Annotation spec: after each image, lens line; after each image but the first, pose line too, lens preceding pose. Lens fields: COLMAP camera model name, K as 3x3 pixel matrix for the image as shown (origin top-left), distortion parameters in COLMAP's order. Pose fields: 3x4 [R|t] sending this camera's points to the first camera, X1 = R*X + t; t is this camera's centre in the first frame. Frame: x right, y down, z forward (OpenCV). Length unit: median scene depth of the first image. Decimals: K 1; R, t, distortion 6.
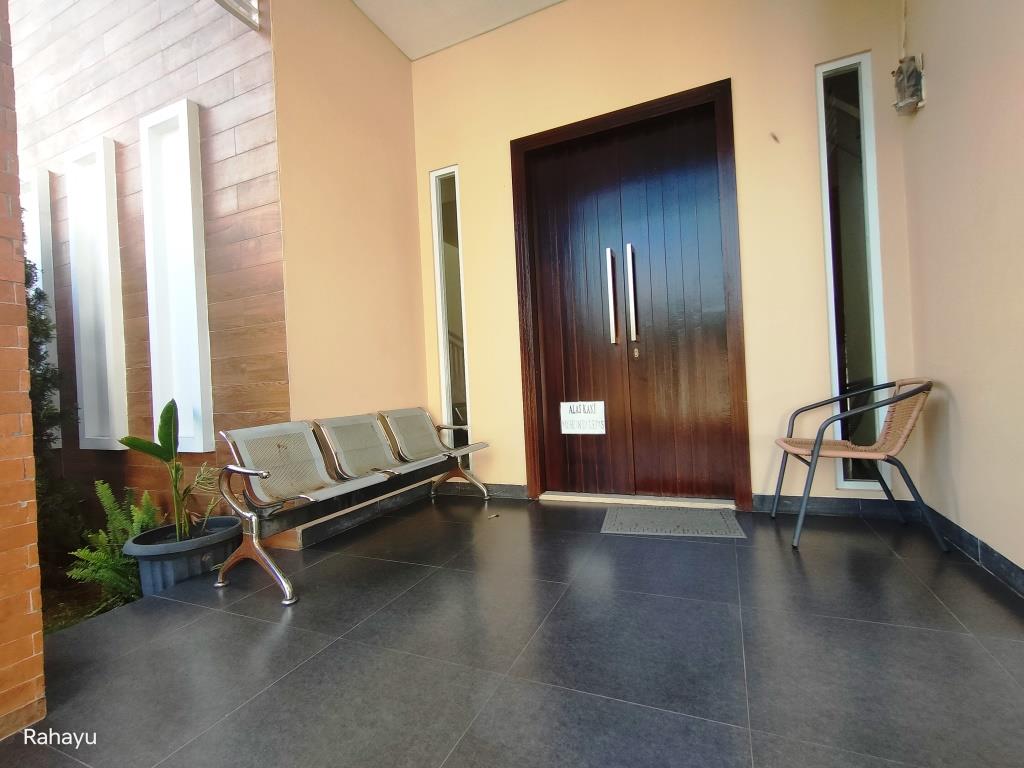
lens RADIAL K [[468.3, 0, 512.0], [0, 468.3, 384.0], [0, 0, 1]] dist [-0.000588, 0.000019]
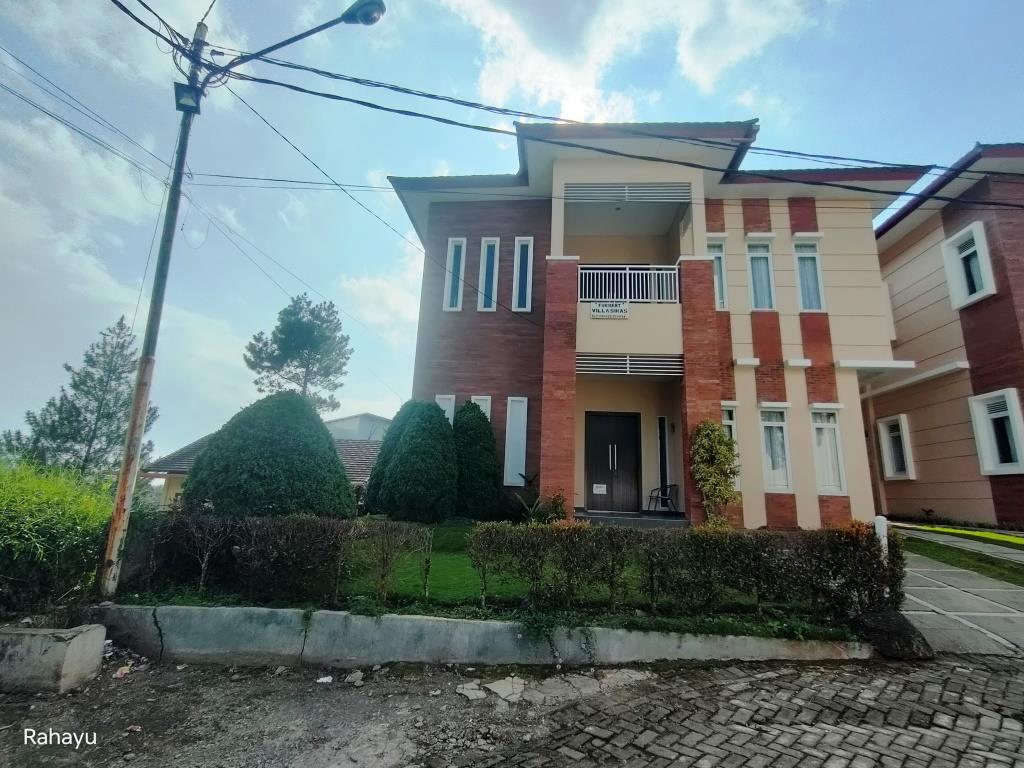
lens RADIAL K [[468.3, 0, 512.0], [0, 468.3, 384.0], [0, 0, 1]] dist [-0.000588, 0.000019]
pose [[0.932055, 0.169025, 0.320474, -1.836916], [-0.089530, 0.964530, -0.248328, 0.256756], [-0.351080, 0.202764, 0.914128, -2.302828]]
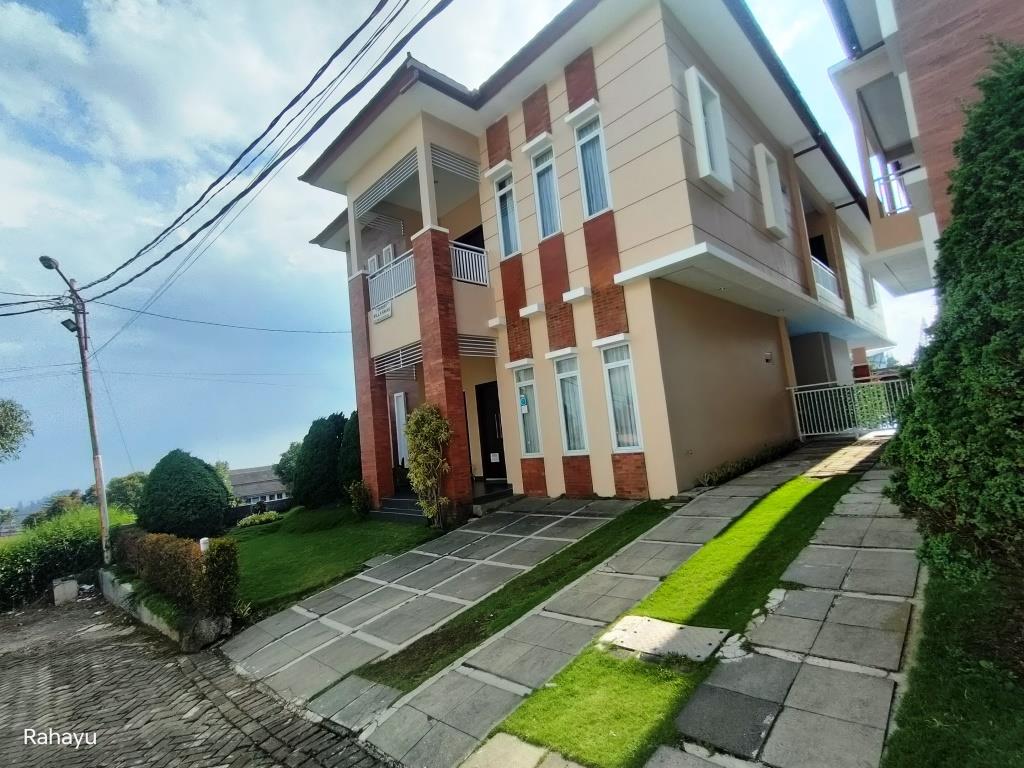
lens RADIAL K [[471.4, 0, 512.0], [0, 471.4, 384.0], [0, 0, 1]] dist [-0.002286, -0.000106]
pose [[0.937379, -0.086384, -0.337430, 1.637660], [0.060898, 0.994482, -0.085420, -0.187339], [0.342947, 0.059522, 0.937467, -2.603159]]
